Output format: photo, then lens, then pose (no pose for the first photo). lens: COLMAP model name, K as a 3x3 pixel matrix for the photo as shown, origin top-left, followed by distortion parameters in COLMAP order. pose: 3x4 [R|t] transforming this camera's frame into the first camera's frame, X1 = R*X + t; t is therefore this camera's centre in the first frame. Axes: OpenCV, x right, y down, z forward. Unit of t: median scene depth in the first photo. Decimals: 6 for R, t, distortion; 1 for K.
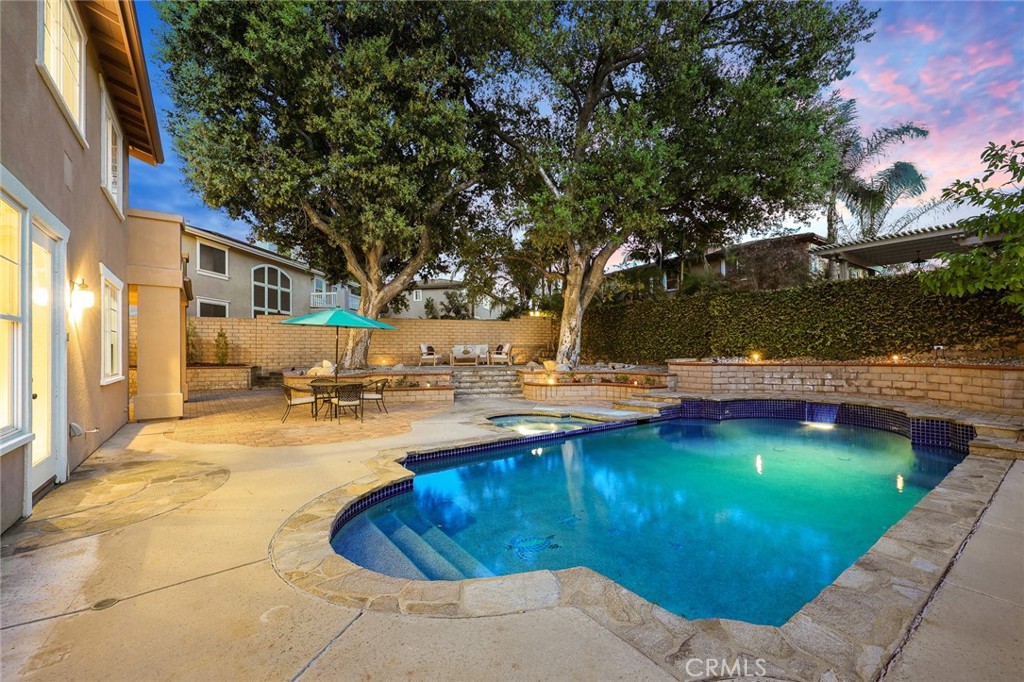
lens RADIAL K [[424.7, 0, 512.0], [0, 424.7, 341.0], [0, 0, 1]] dist [0.001323, 0.000136]
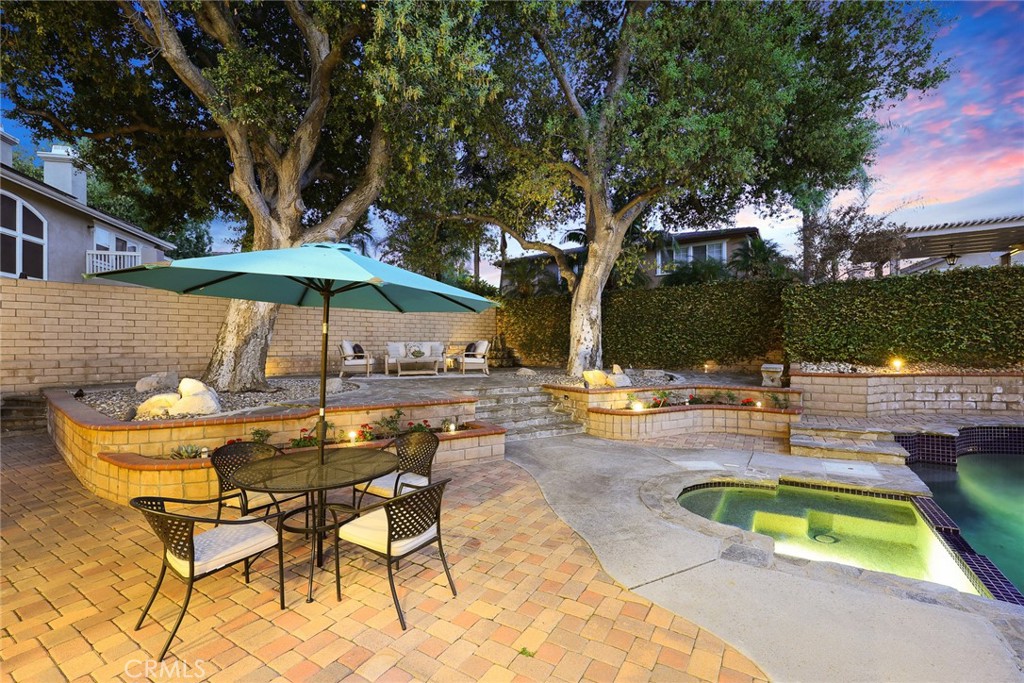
lens RADIAL K [[435.9, 0, 500.4], [0, 435.9, 342.4], [0, 0, 1]] dist [-0.001766, 0.000417]
pose [[0.935898, 0.005017, 0.352236, -0.351801], [-0.011553, 0.999798, 0.016457, -0.005146], [-0.352082, -0.019472, 0.935766, 0.544097]]
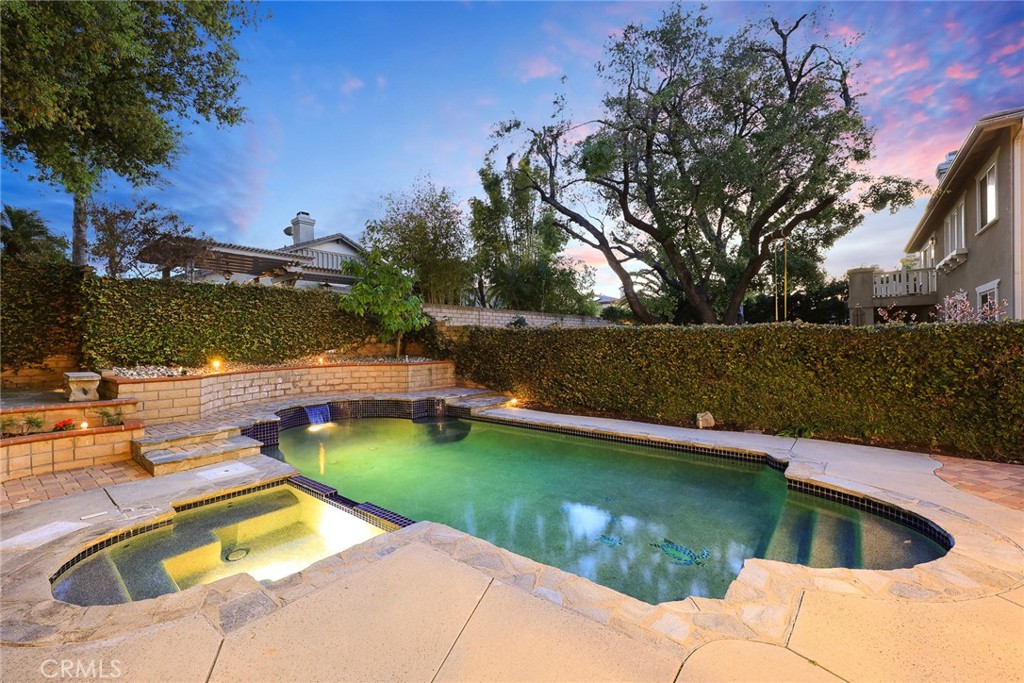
lens RADIAL K [[430.0, 0, 501.1], [0, 430.0, 343.0], [0, 0, 1]] dist [-0.001287, -0.000282]
pose [[-0.243960, 0.009597, 0.969738, -0.350801], [-0.015635, 0.999782, -0.013827, -0.000334], [-0.969659, -0.018535, -0.243757, 0.692897]]
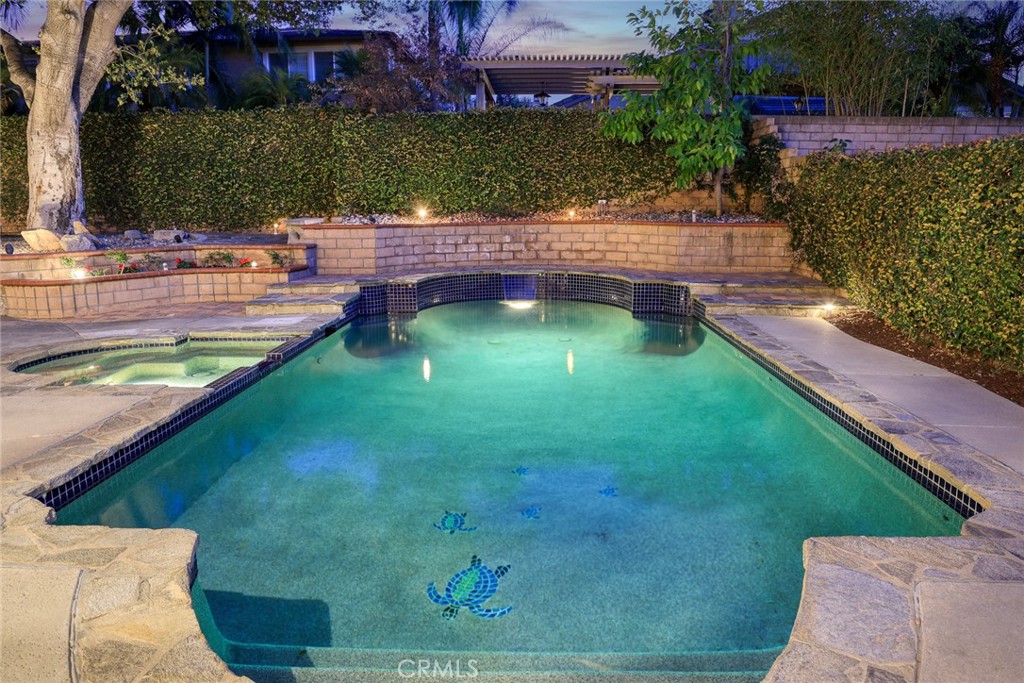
lens RADIAL K [[701.8, 0, 513.2], [0, 701.8, 347.2], [0, 0, 1]] dist [-0.107787, 0.074003]
pose [[0.614969, -0.151618, 0.773838, -0.219438], [-0.023643, 0.977355, 0.210283, 0.008792], [-0.788197, -0.147613, 0.597458, 0.209557]]
